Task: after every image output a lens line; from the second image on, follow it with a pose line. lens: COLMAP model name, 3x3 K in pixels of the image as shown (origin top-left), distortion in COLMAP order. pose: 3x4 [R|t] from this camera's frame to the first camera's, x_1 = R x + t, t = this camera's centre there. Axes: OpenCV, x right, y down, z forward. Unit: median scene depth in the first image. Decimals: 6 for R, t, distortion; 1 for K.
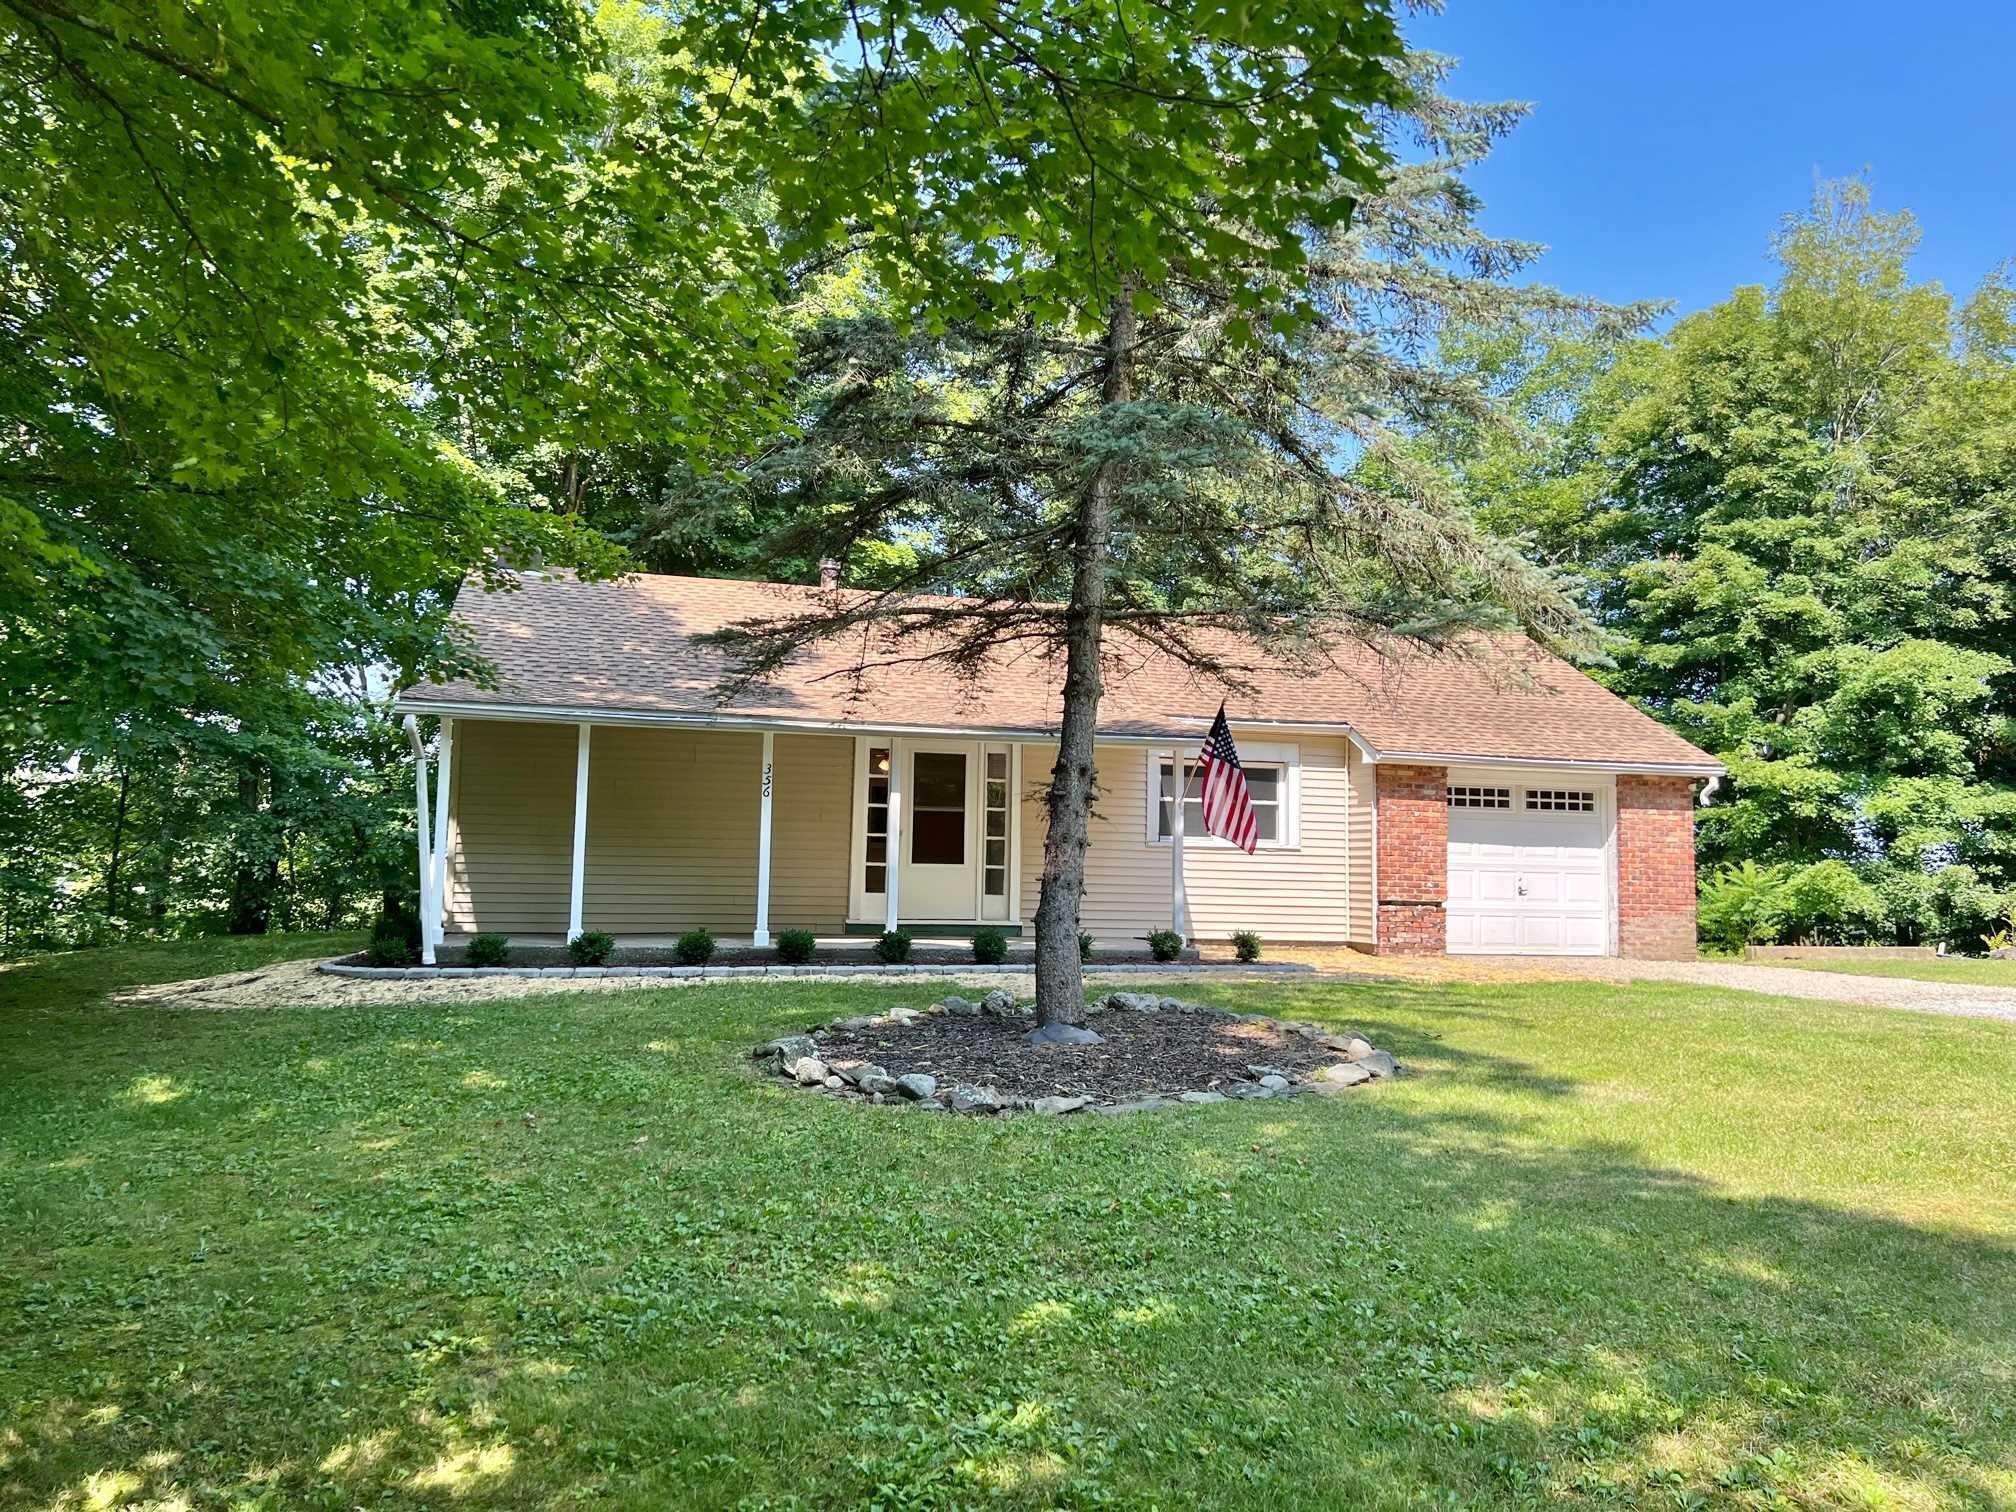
lens RADIAL K [[1516.2, 0, 1009.9], [0, 1516.2, 752.4], [0, 0, 1]] dist [0.046377, -0.045469]
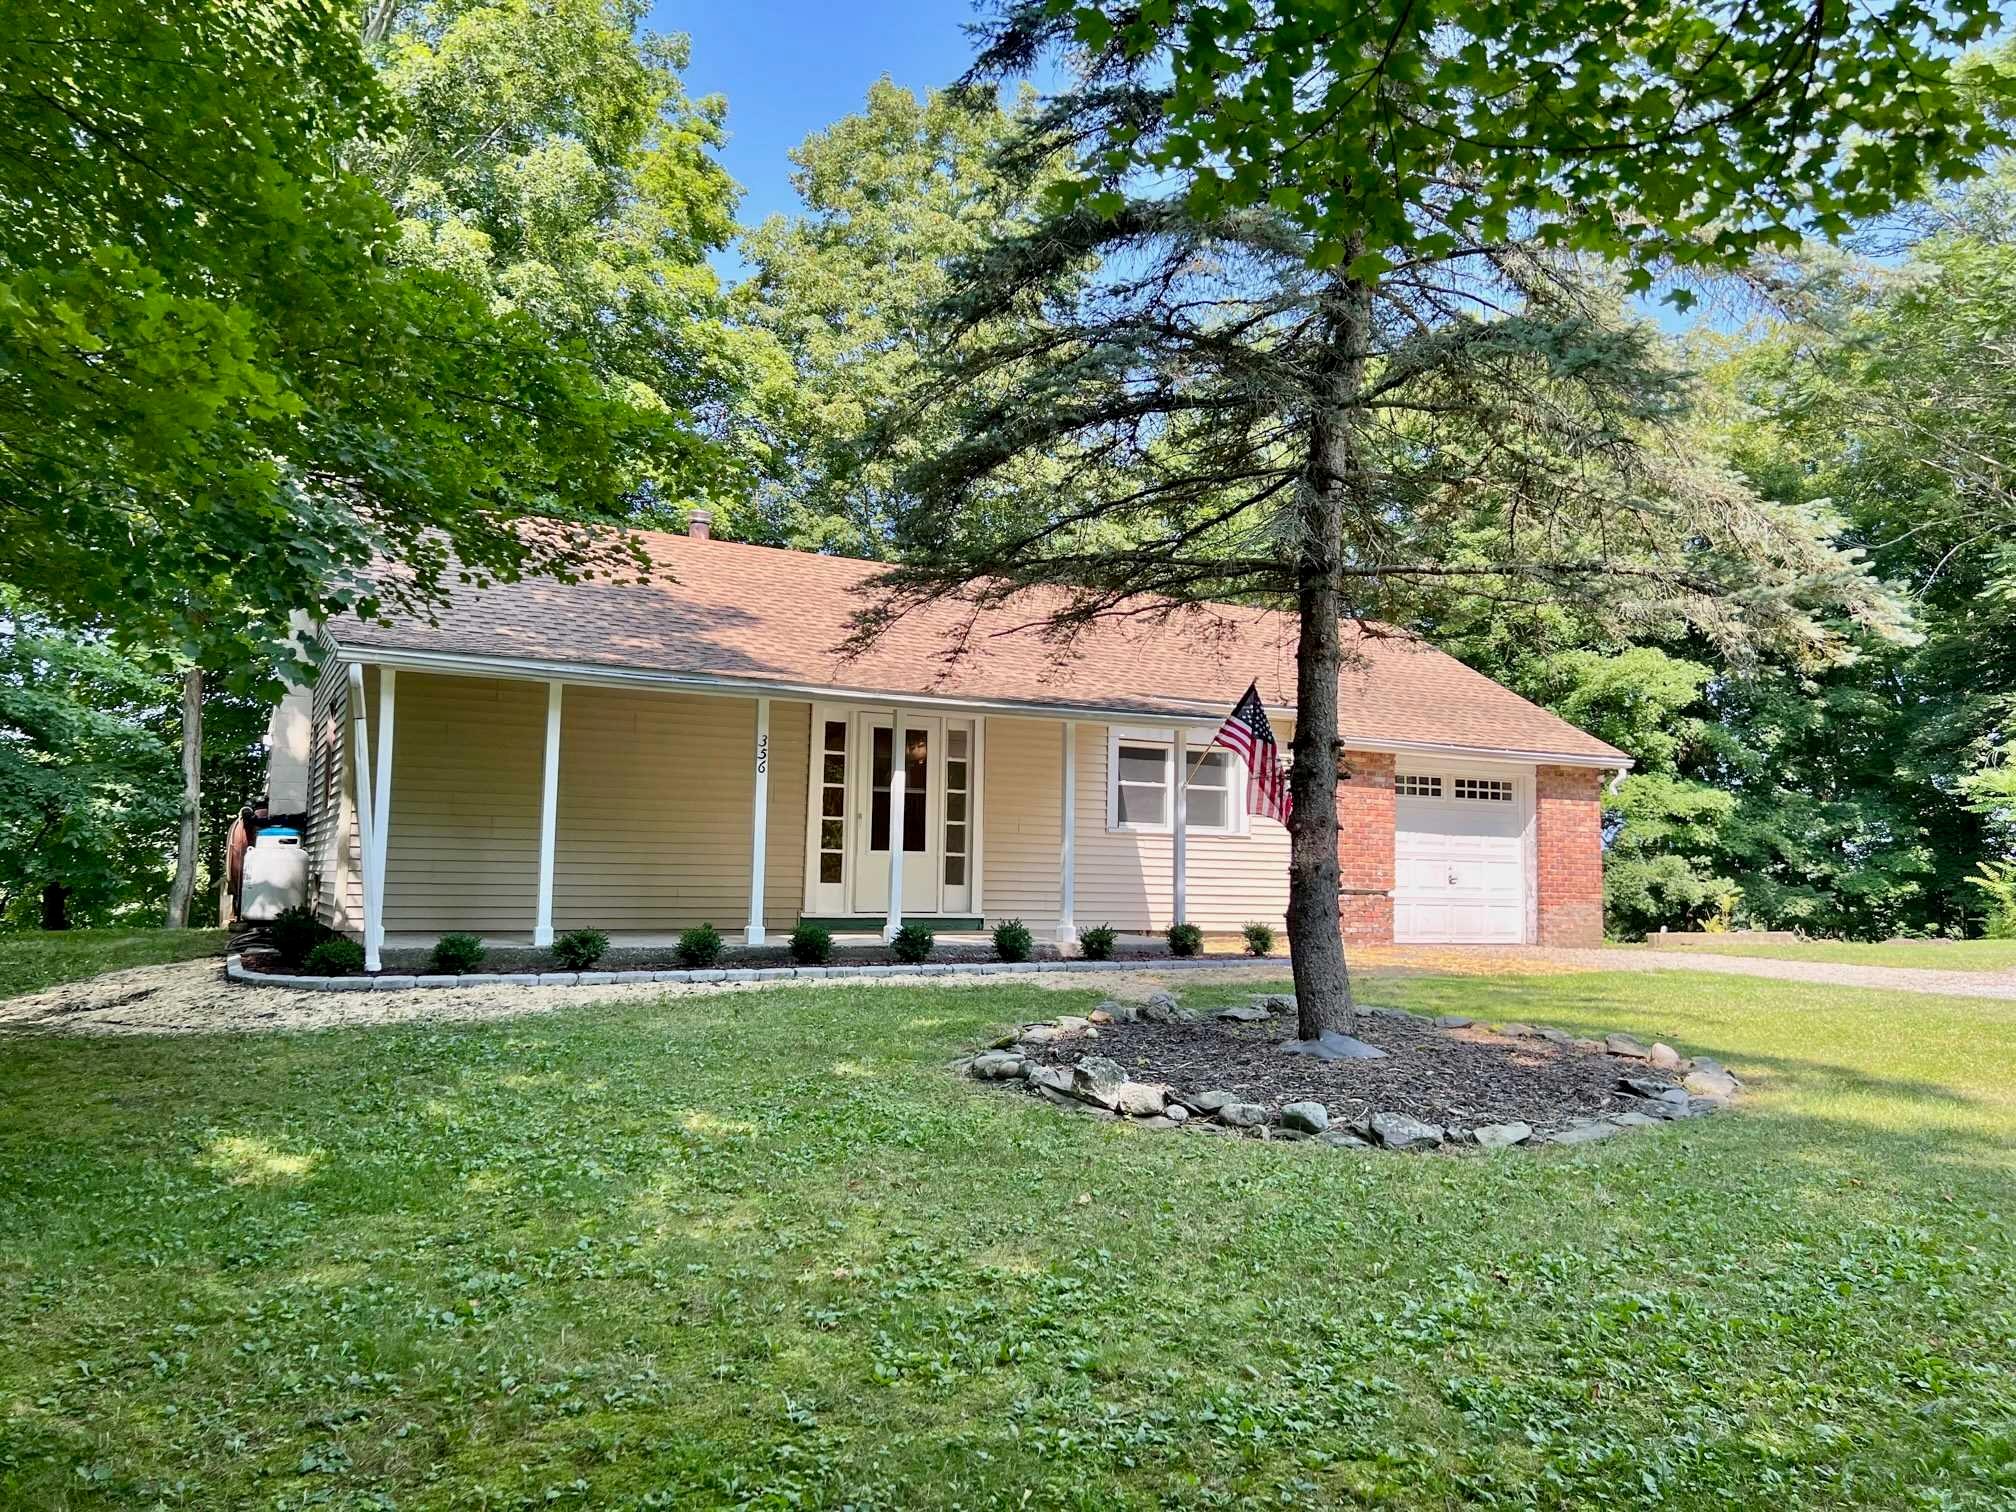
lens RADIAL K [[1516.2, 0, 1003.6], [0, 1516.2, 756.7], [0, 0, 1]] dist [0.046377, -0.045469]
pose [[0.972893, 0.018038, 0.230551, -0.182698], [-0.020416, 0.999760, 0.007931, 0.008348], [-0.230352, -0.012423, 0.973028, 0.099171]]
